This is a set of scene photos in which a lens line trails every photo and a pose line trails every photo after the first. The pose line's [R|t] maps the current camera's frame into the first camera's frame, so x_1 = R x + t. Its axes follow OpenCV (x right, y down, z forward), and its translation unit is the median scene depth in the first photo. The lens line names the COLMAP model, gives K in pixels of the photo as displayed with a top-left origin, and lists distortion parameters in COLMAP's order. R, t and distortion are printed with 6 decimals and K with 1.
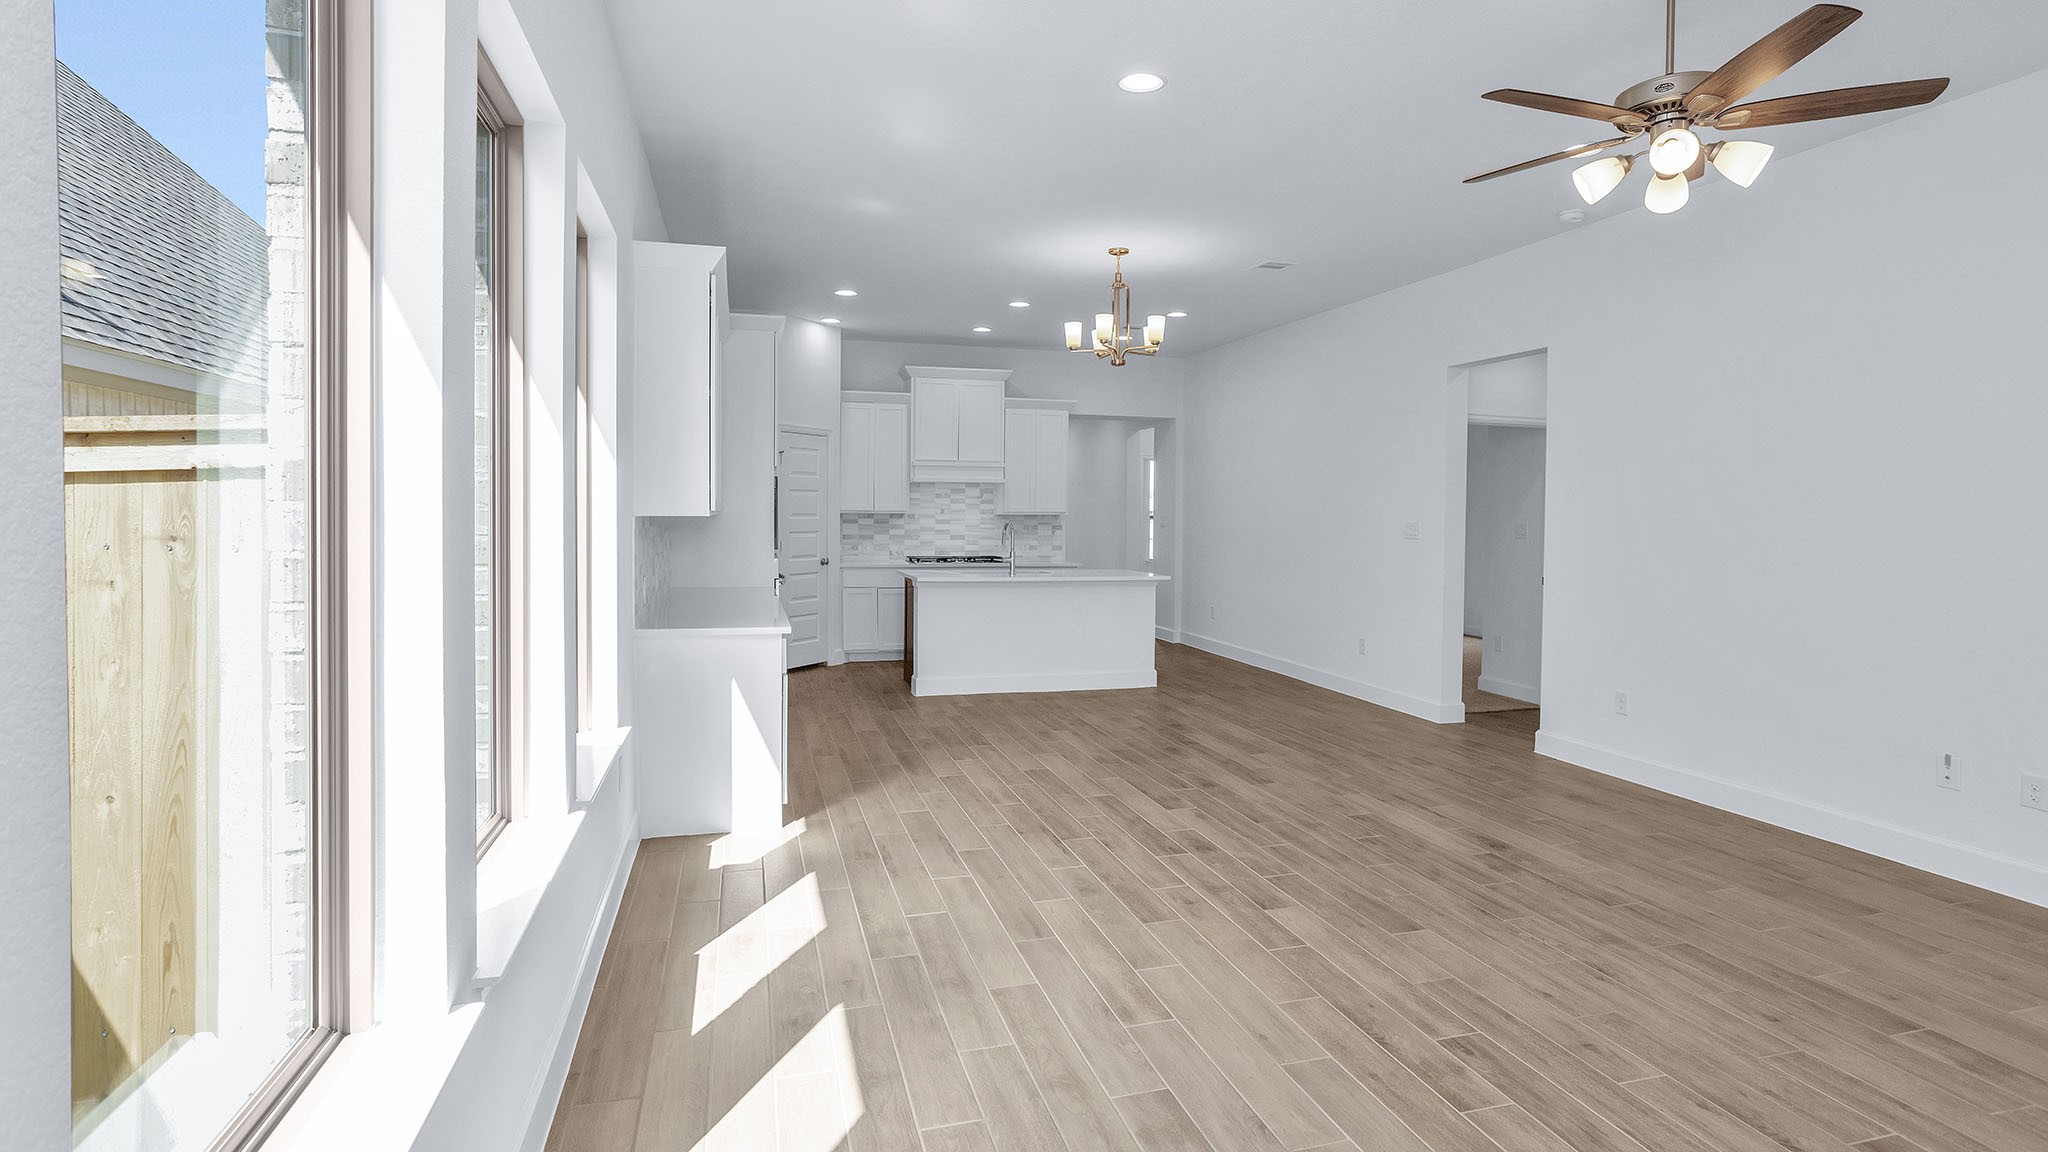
lens RADIAL K [[998.6, 0, 1021.4], [0, 998.6, 525.3], [0, 0, 1]] dist [-0.033133, 0.000156]
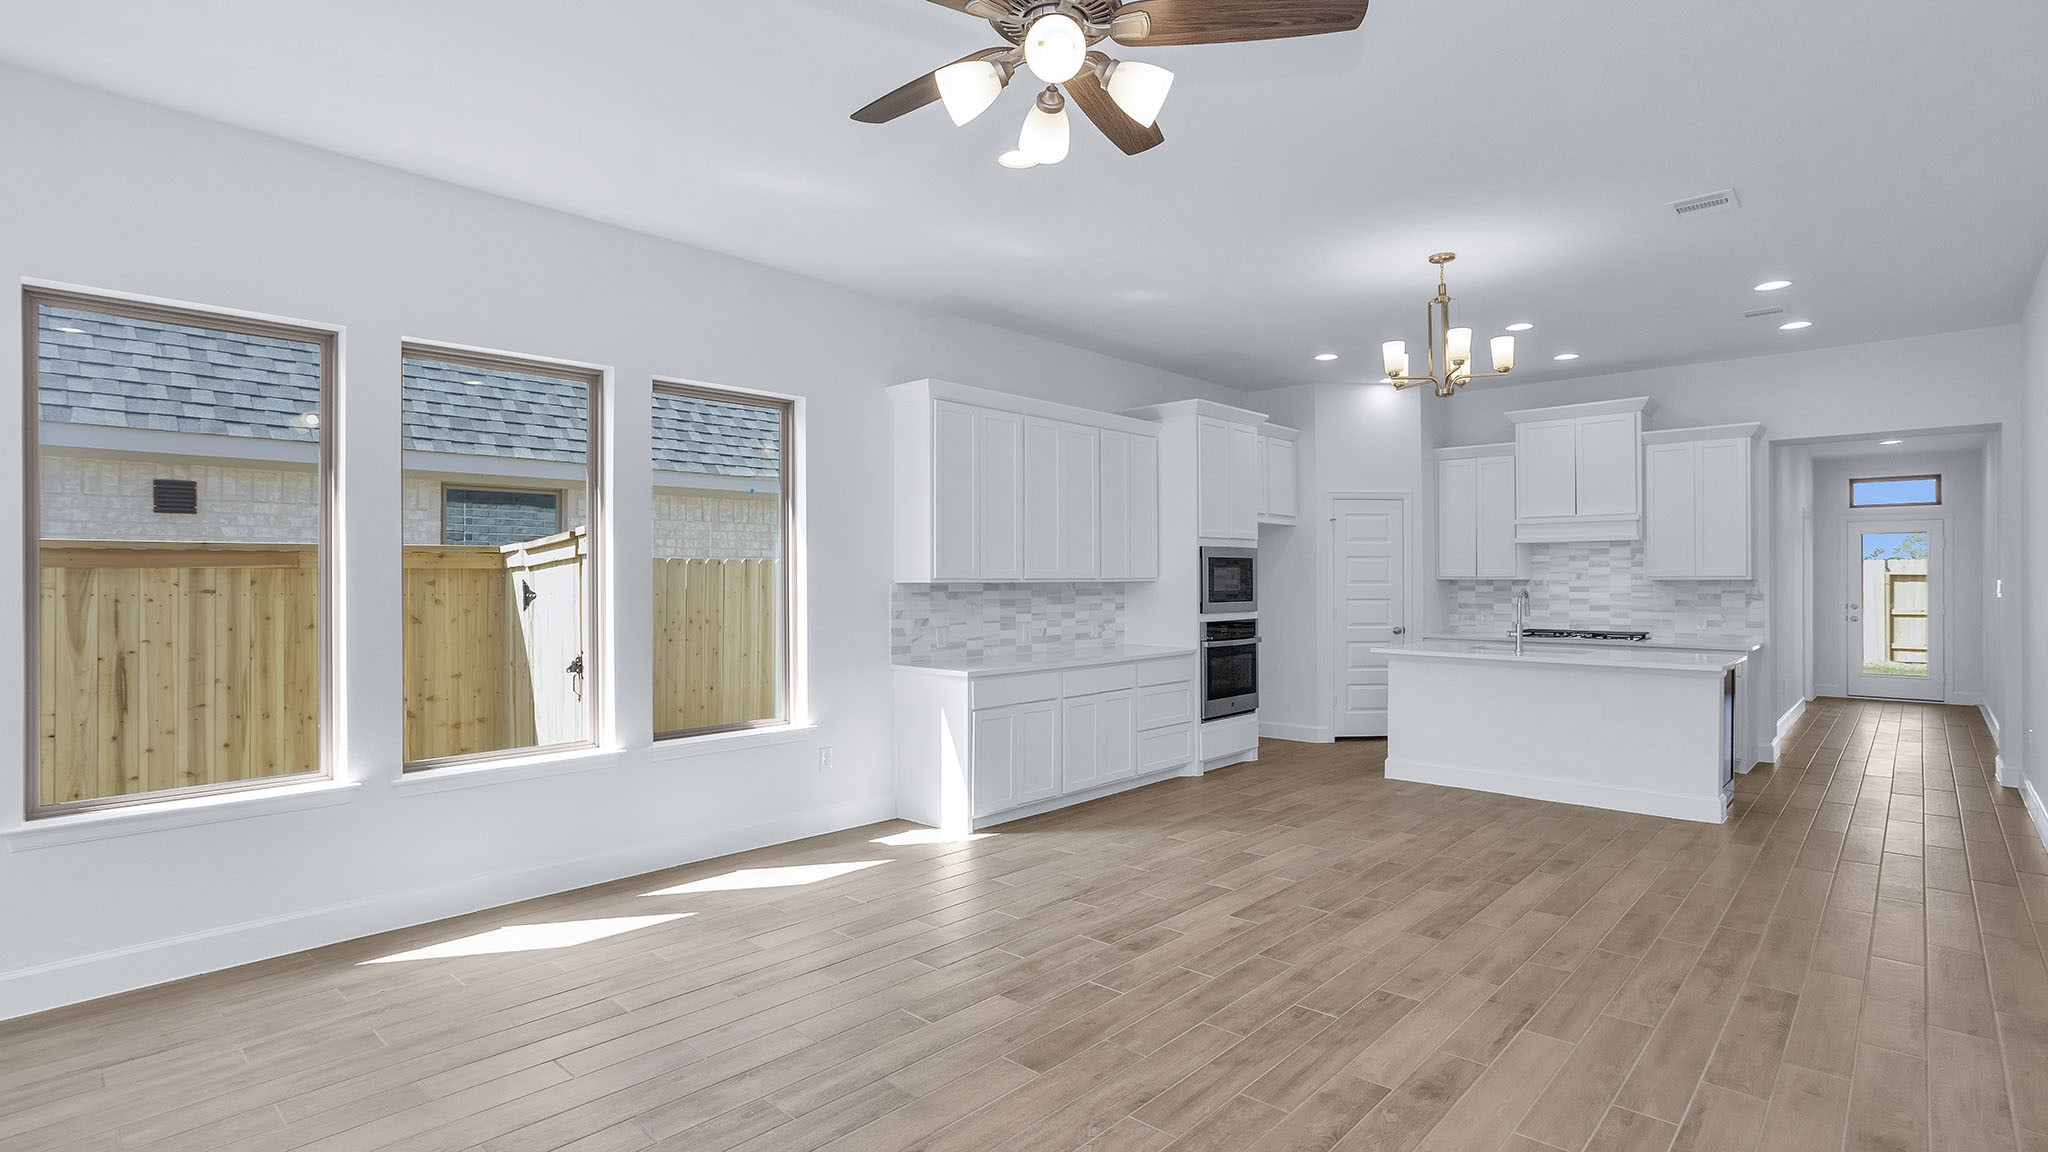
lens RADIAL K [[975.4, 0, 1024.0], [0, 975.4, 576.0], [0, 0, 1]] dist [-0.032284, 0.000445]
pose [[0.523461, -0.010315, -0.851987, 0.490999], [-0.004853, 0.999874, -0.015087, -0.000215], [0.852036, 0.012032, 0.523345, 0.245689]]
